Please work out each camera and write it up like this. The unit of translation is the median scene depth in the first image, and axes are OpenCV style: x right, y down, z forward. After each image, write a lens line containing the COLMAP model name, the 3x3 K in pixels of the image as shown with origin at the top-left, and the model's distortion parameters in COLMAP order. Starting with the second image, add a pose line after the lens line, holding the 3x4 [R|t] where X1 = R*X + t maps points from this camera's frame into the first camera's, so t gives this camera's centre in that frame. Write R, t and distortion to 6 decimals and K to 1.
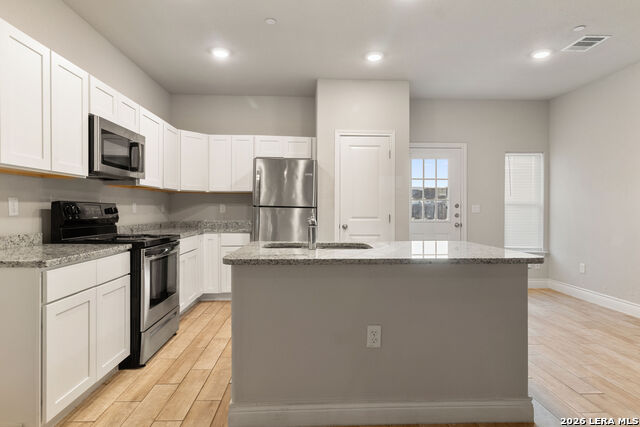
lens RADIAL K [[353.4, 0, 319.7], [0, 353.4, 211.7], [0, 0, 1]] dist [-0.000955, 0.000074]
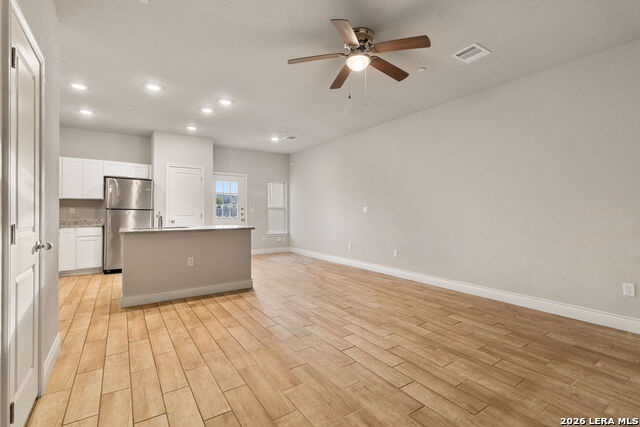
lens RADIAL K [[292.9, 0, 317.4], [0, 292.9, 209.9], [0, 0, 1]] dist [0.005100, -0.000109]
pose [[0.850572, 0.000210, 0.525859, -0.075168], [0.005826, 0.999935, -0.009824, 0.006545], [-0.525827, 0.011420, 0.850515, -0.531184]]
